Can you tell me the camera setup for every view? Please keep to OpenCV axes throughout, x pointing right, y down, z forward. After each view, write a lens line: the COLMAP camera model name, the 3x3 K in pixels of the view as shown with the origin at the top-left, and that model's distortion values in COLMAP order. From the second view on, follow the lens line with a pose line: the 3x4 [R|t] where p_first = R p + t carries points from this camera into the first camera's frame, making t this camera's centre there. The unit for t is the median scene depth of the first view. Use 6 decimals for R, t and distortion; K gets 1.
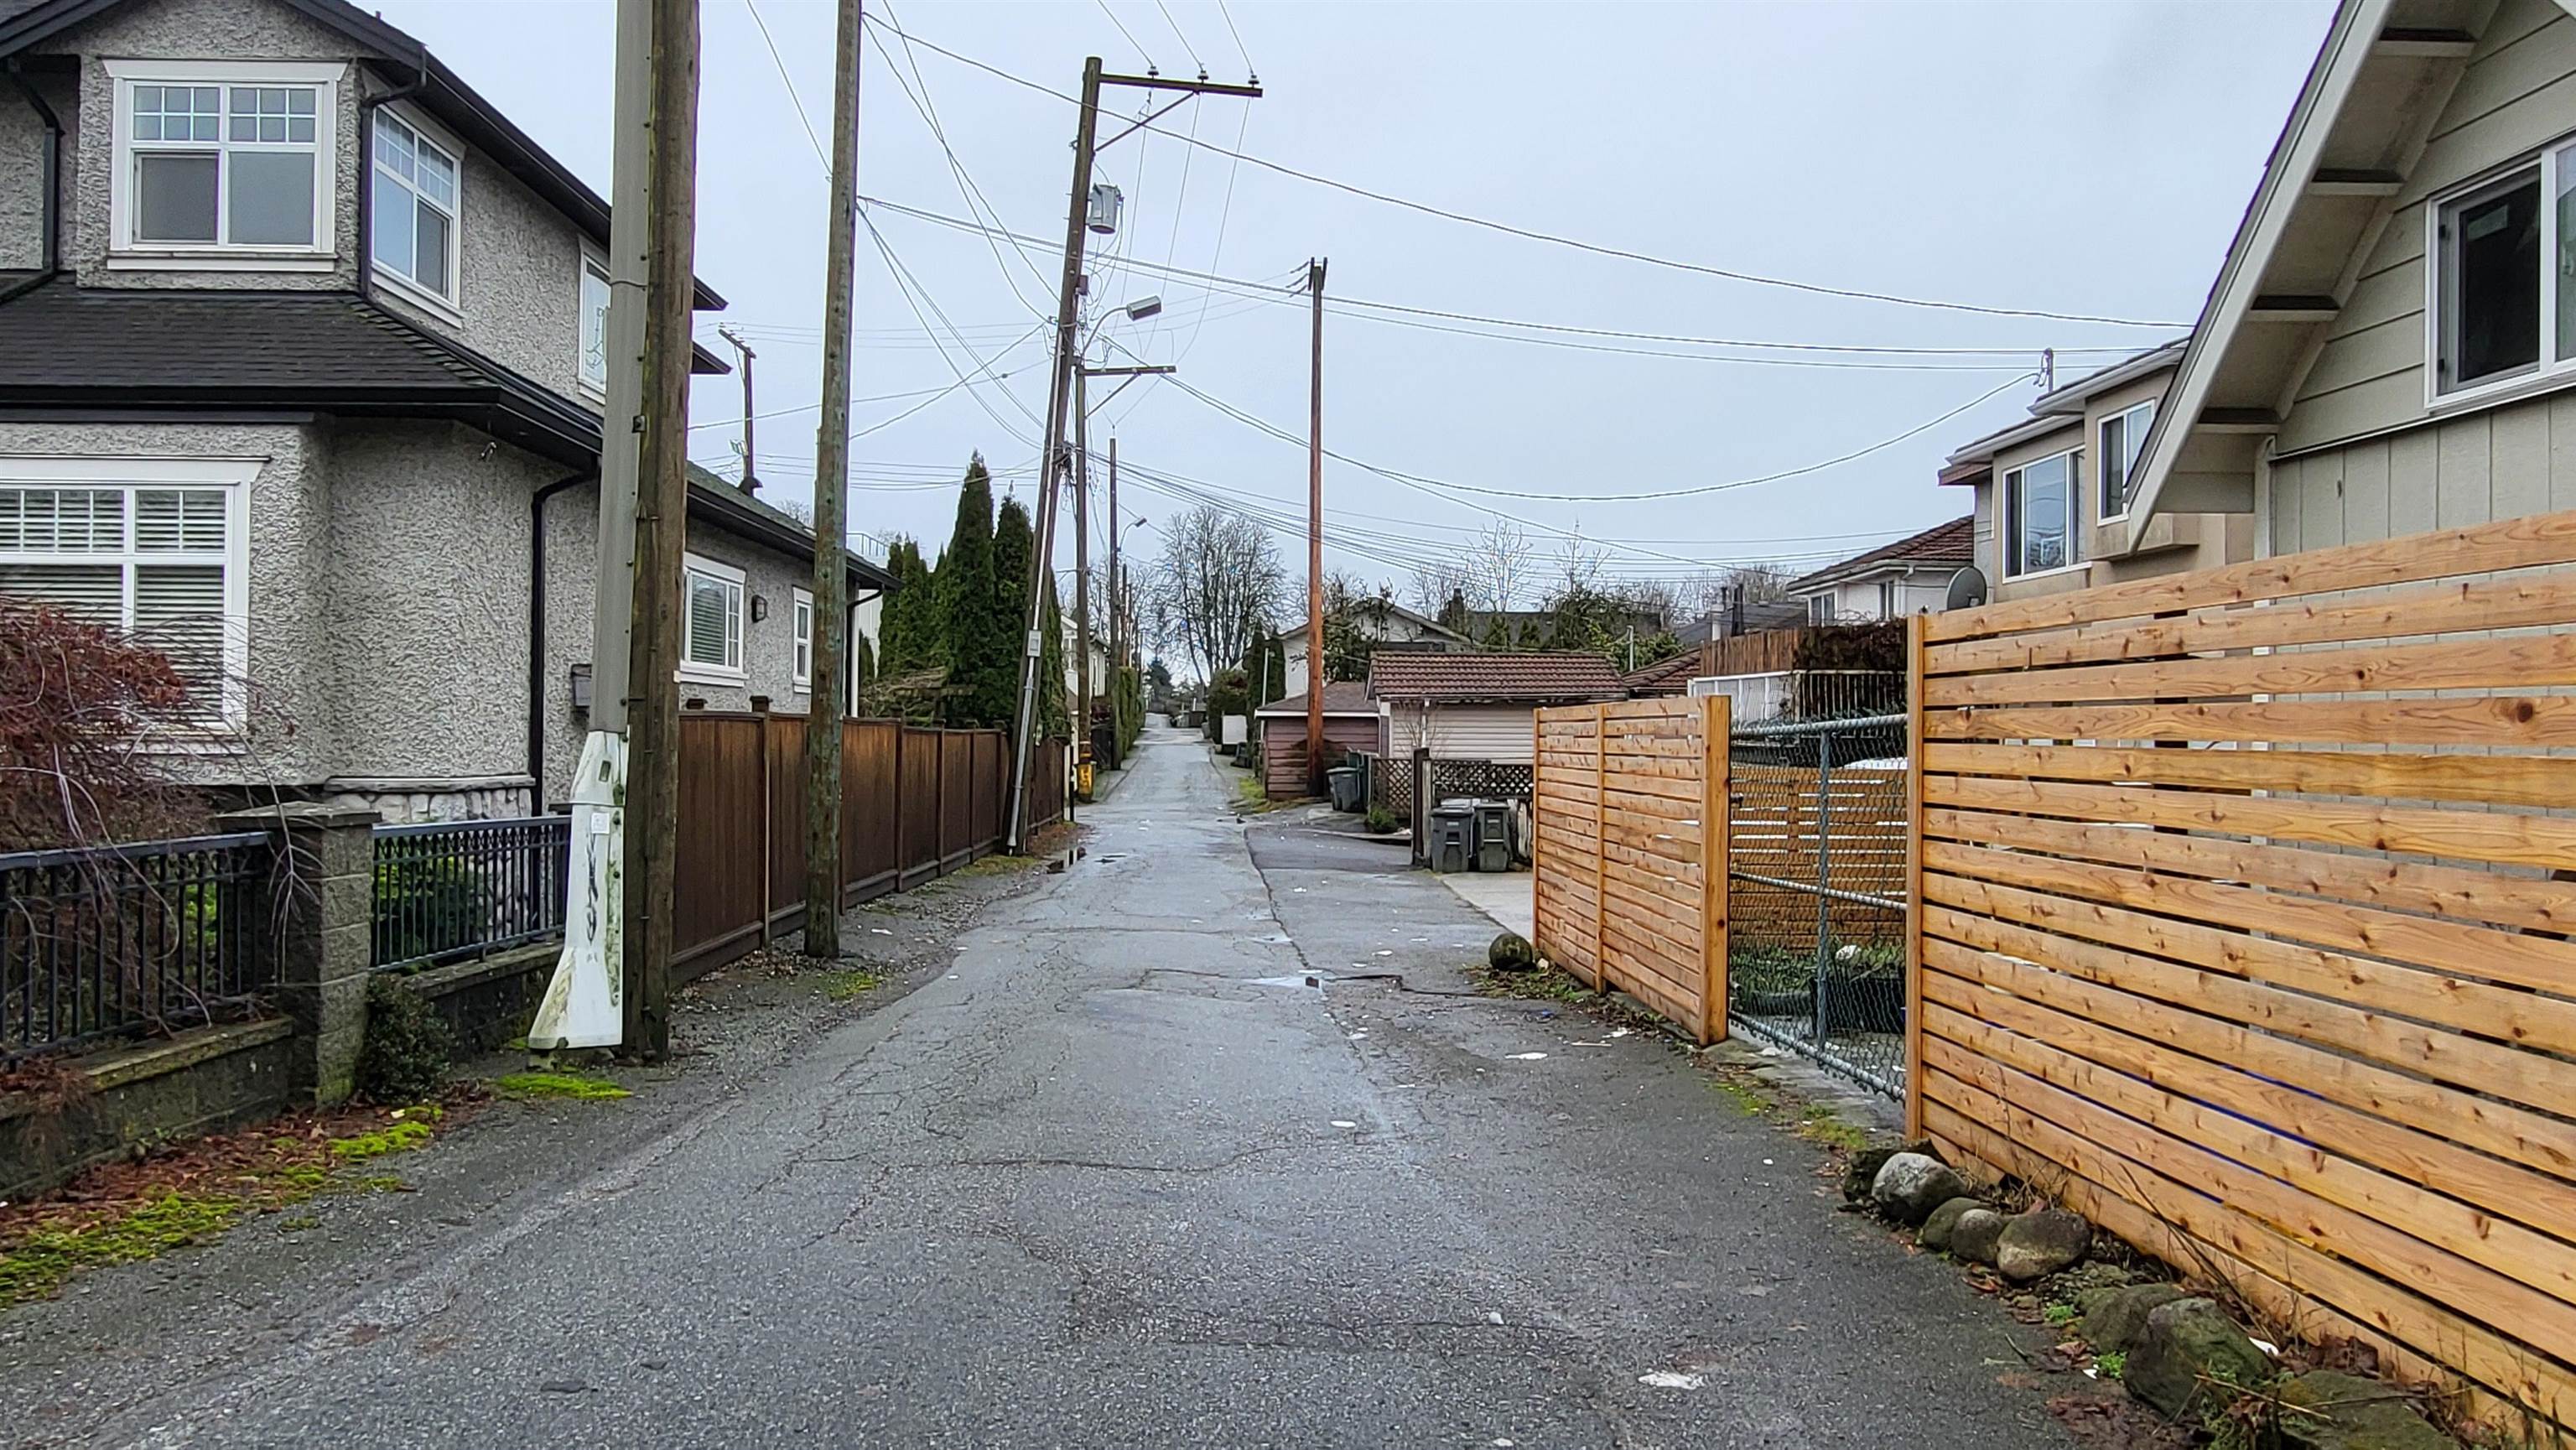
lens RADIAL K [[1770.1, 0, 1279.7], [0, 1770.1, 717.7], [0, 0, 1]] dist [-0.005737, 0.011815]
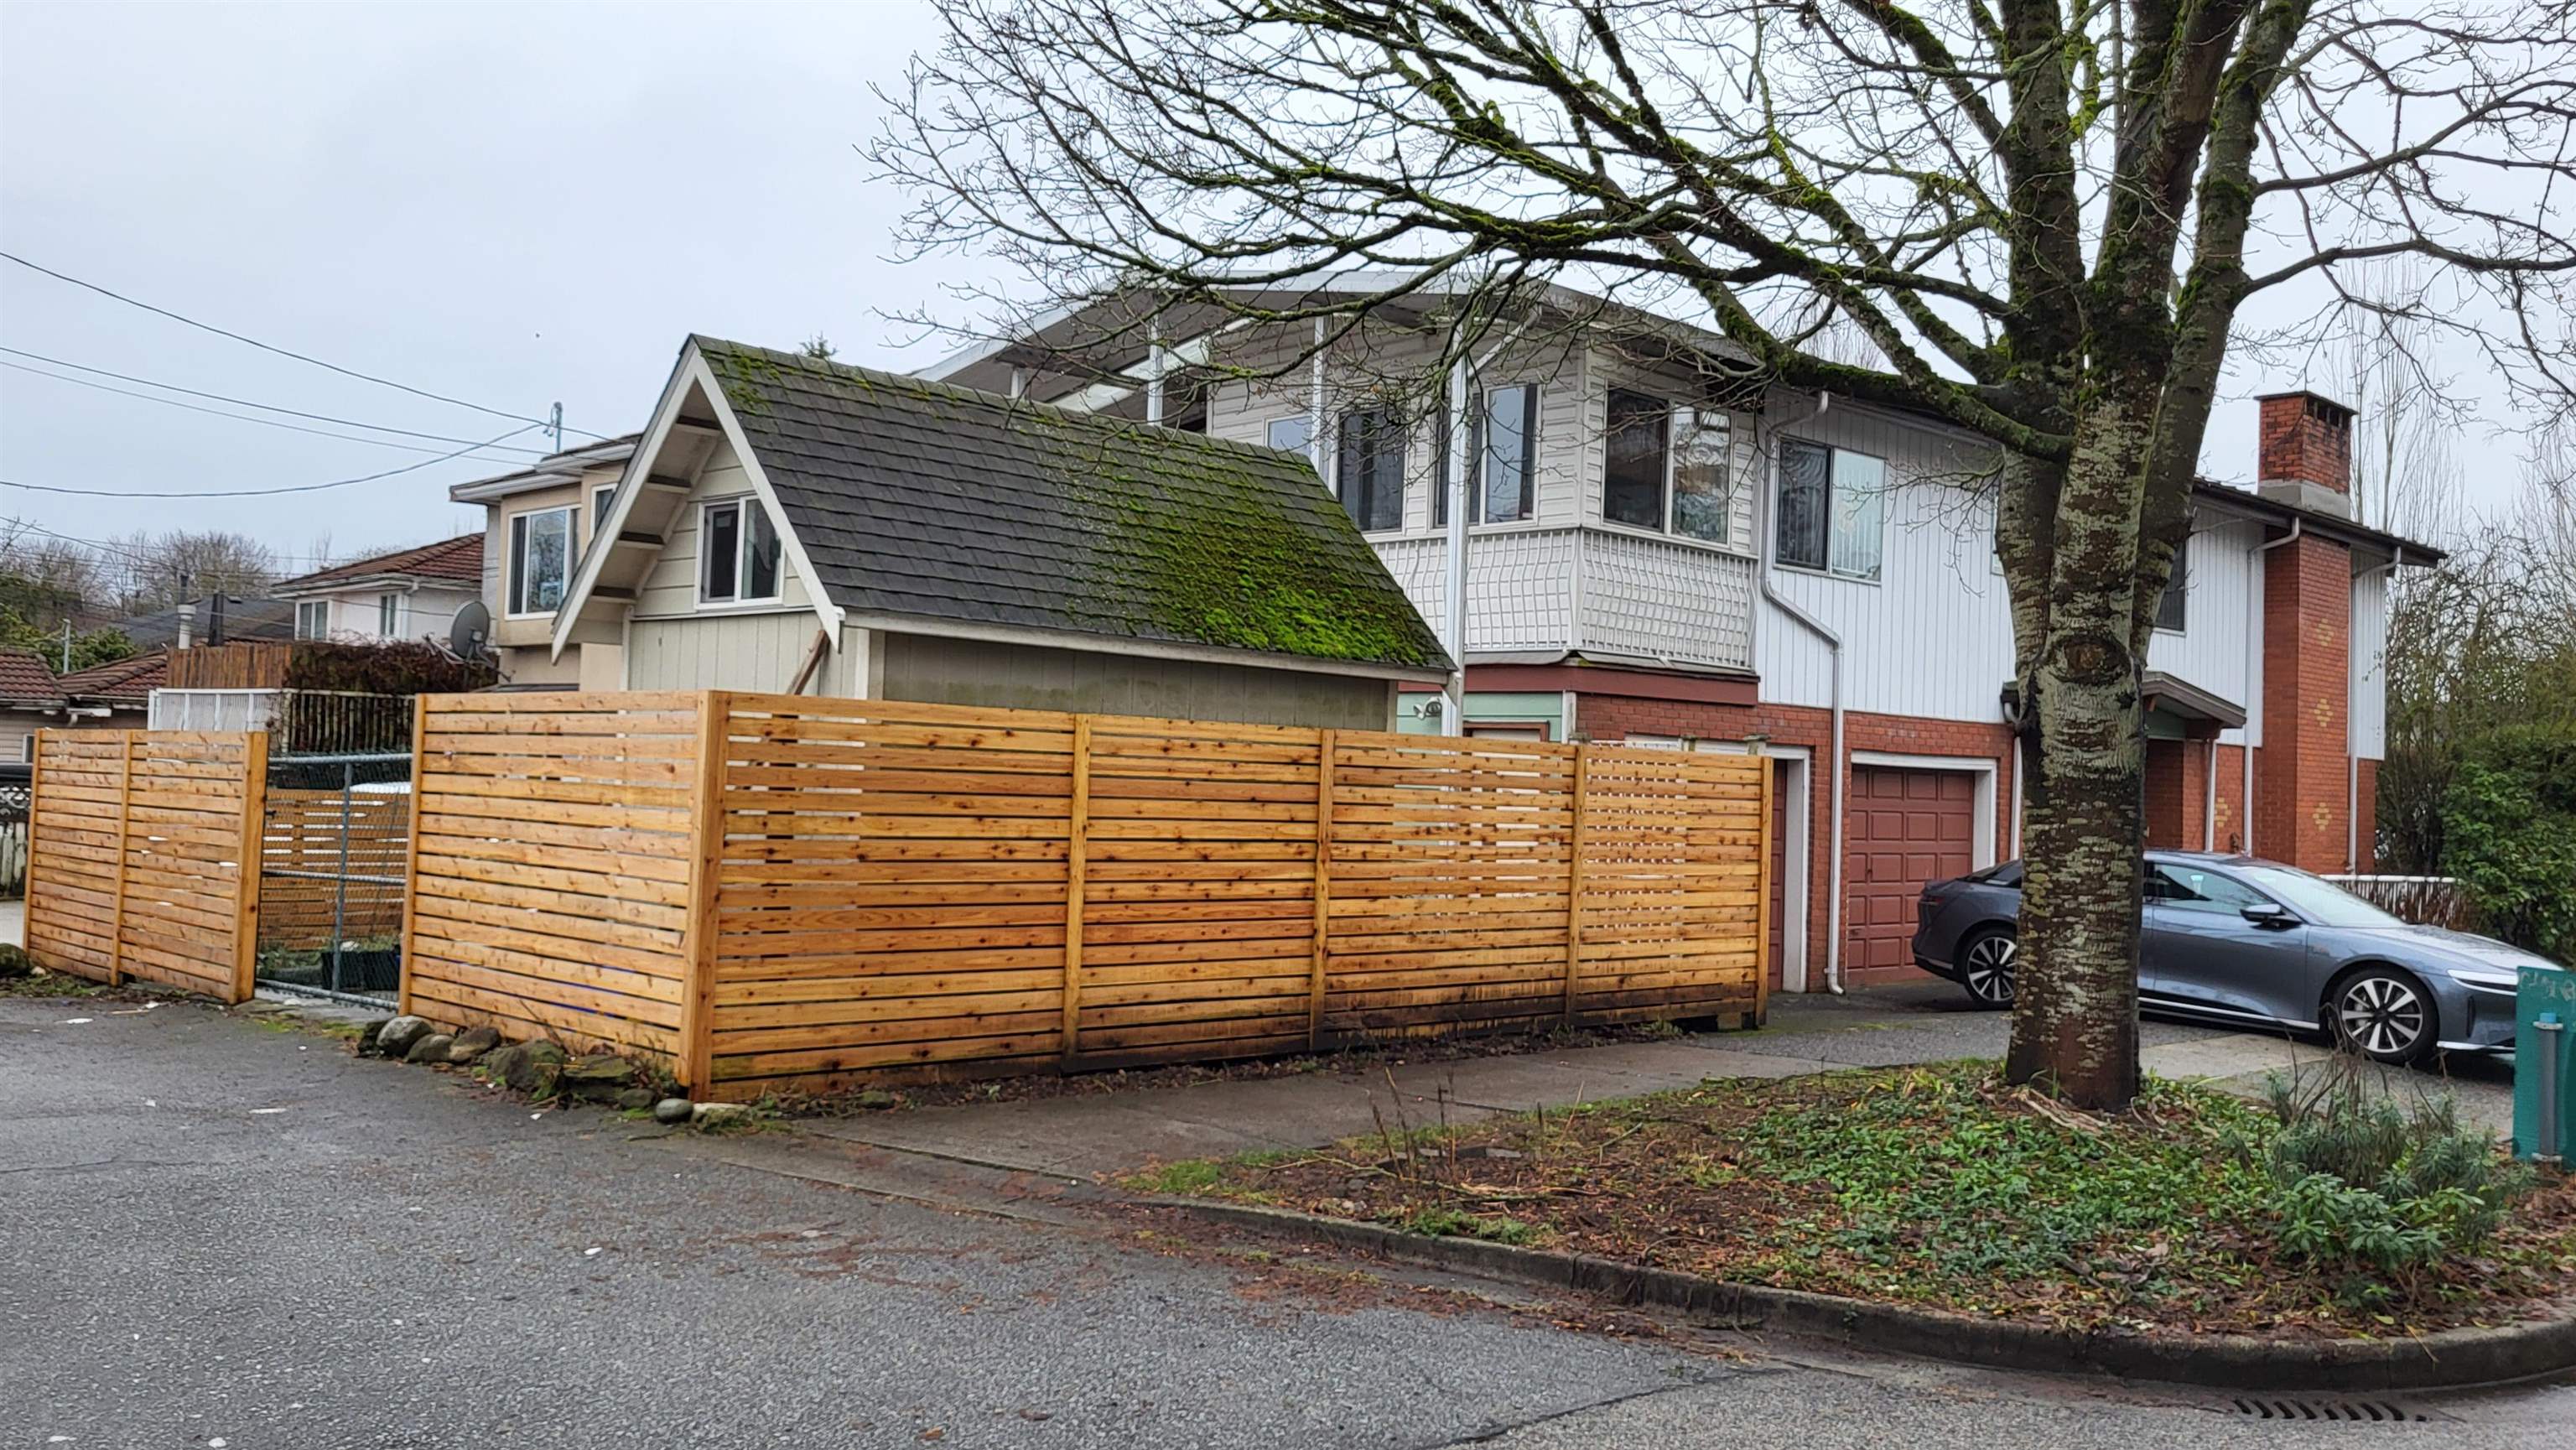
lens RADIAL K [[2087.0, 0, 1289.4], [0, 2087.0, 709.4], [0, 0, 1]] dist [0.039726, -0.012138]
pose [[0.737260, 0.044193, 0.674162, -0.364000], [-0.035376, 0.999015, -0.026800, -0.022265], [-0.674682, -0.004091, 0.738097, -0.994736]]
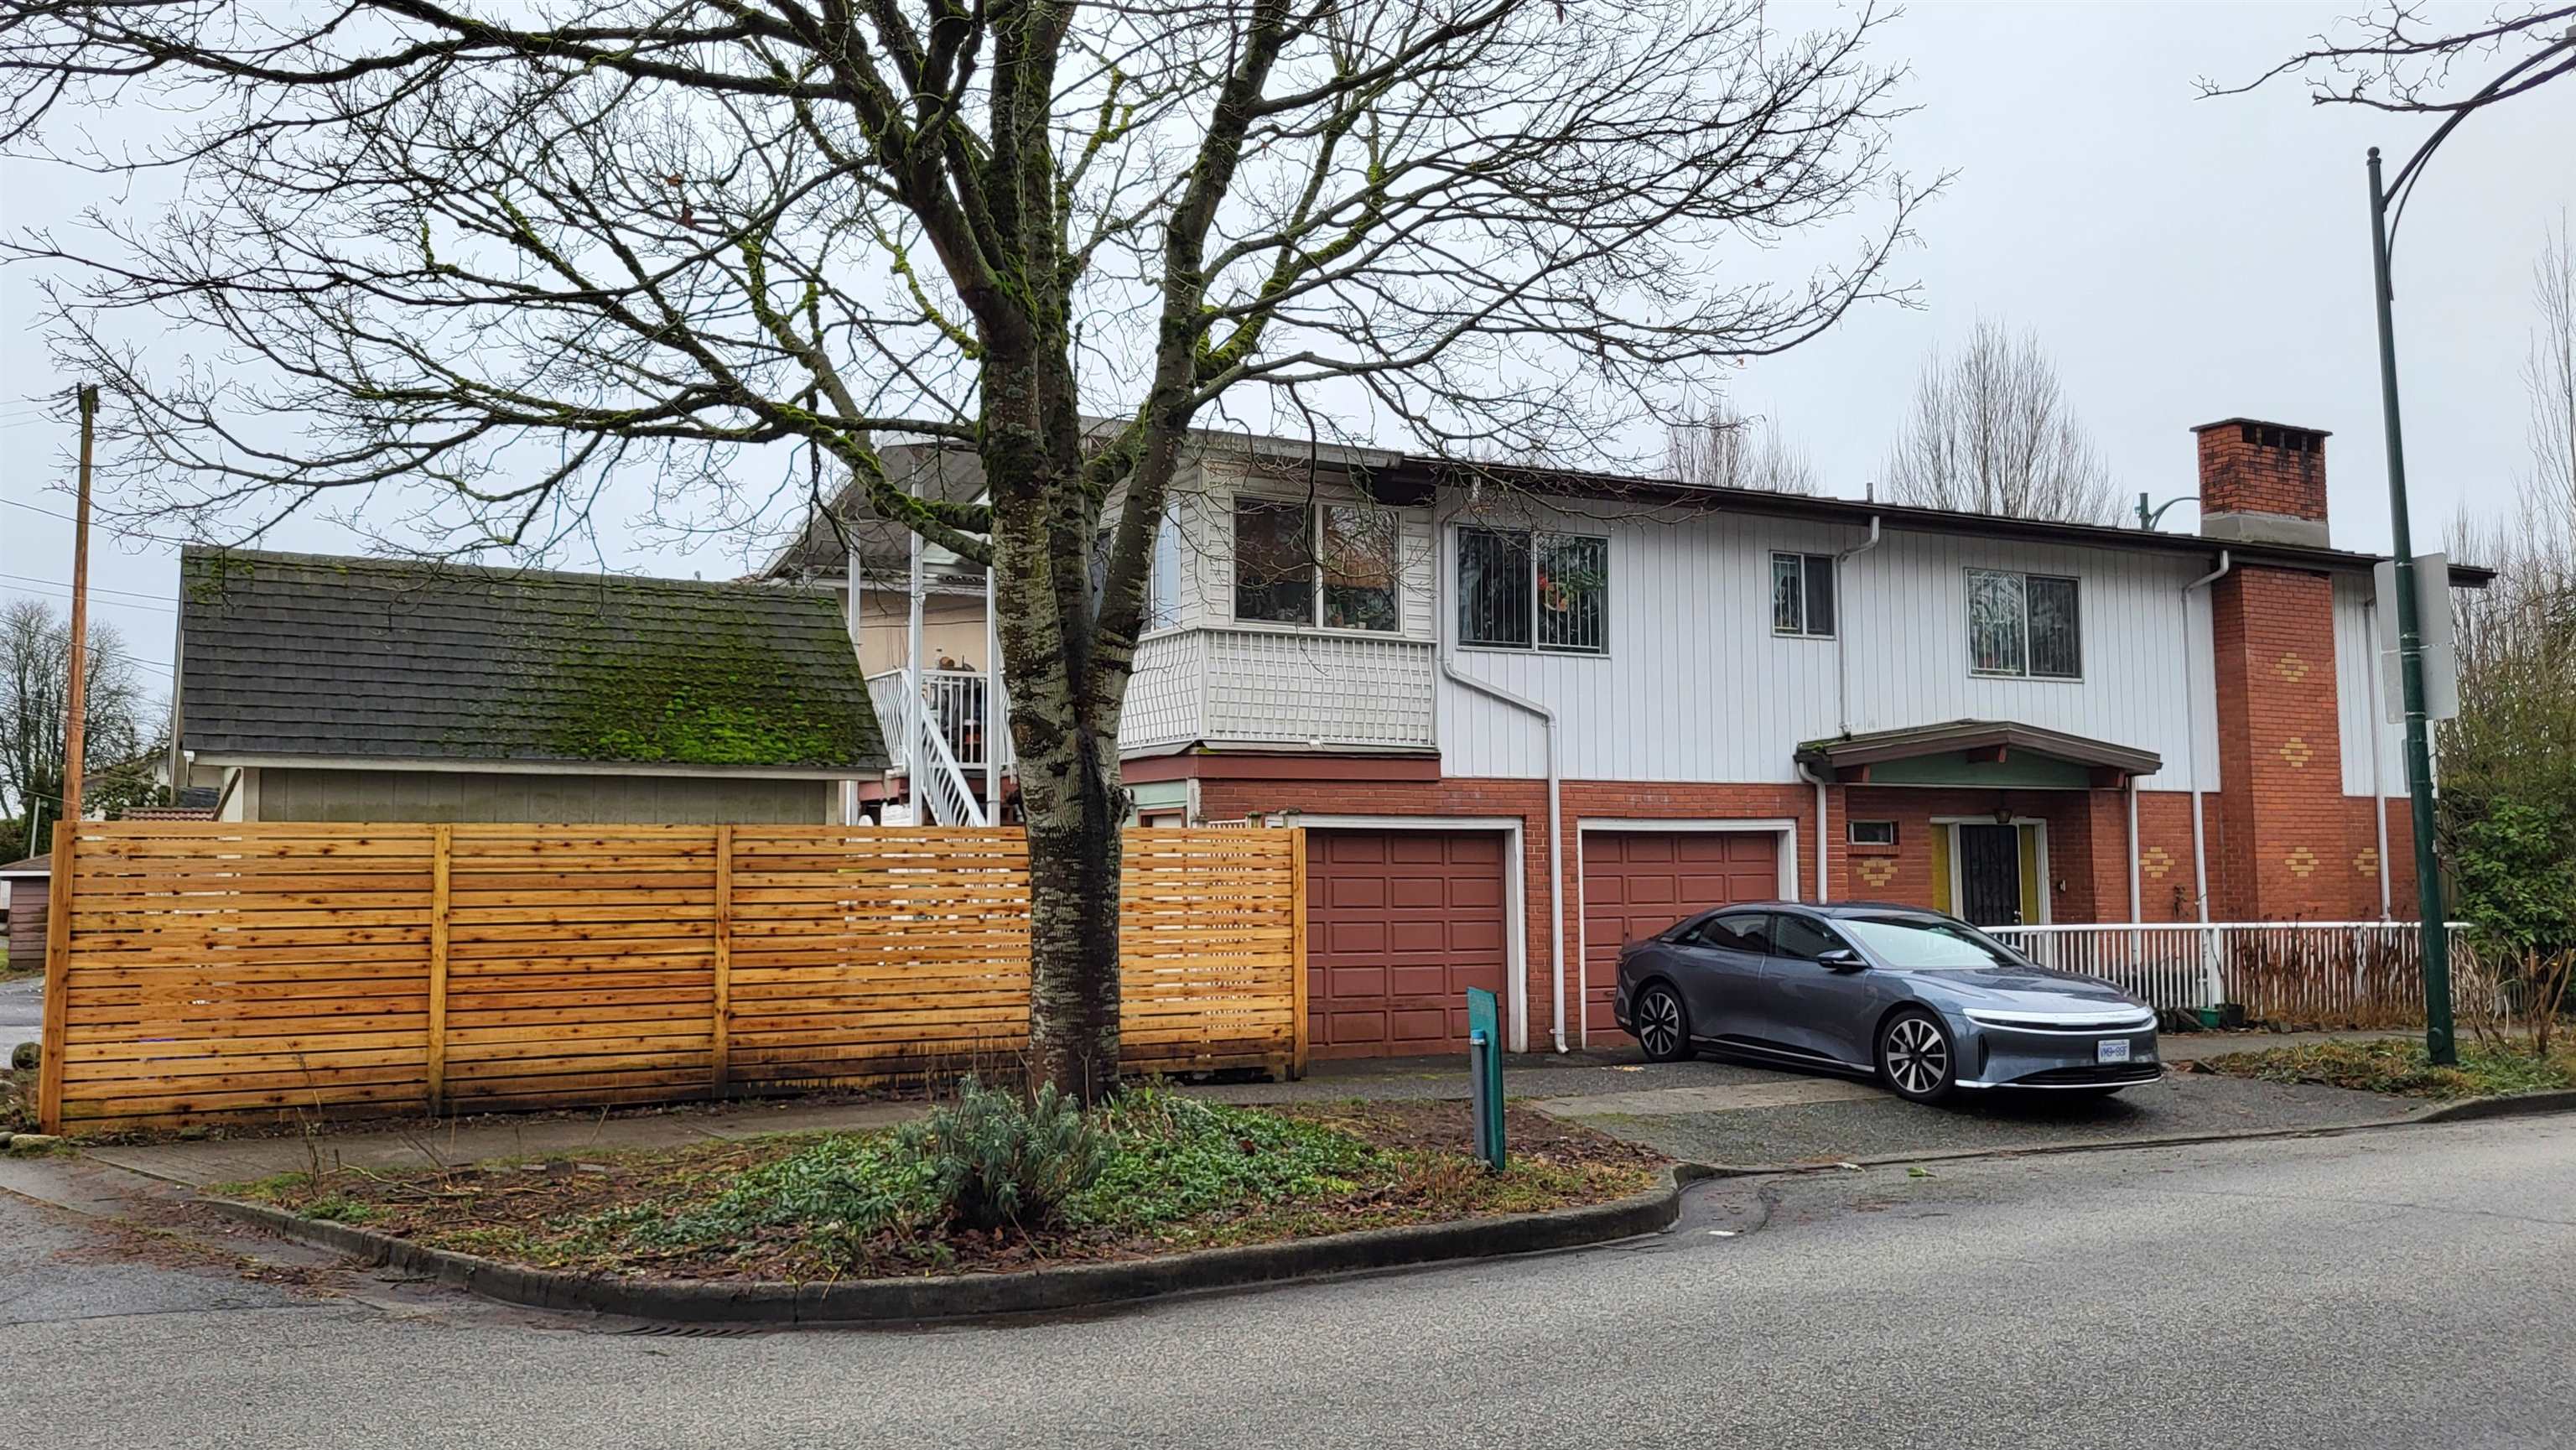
lens RADIAL K [[2082.0, 0, 1263.1], [0, 2082.0, 714.7], [0, 0, 1]] dist [0.039338, -0.004490]
pose [[0.887960, 0.024057, 0.459292, 0.507991], [0.009321, 0.997485, -0.070267, -0.010483], [-0.459827, 0.066675, 0.885502, -1.988299]]
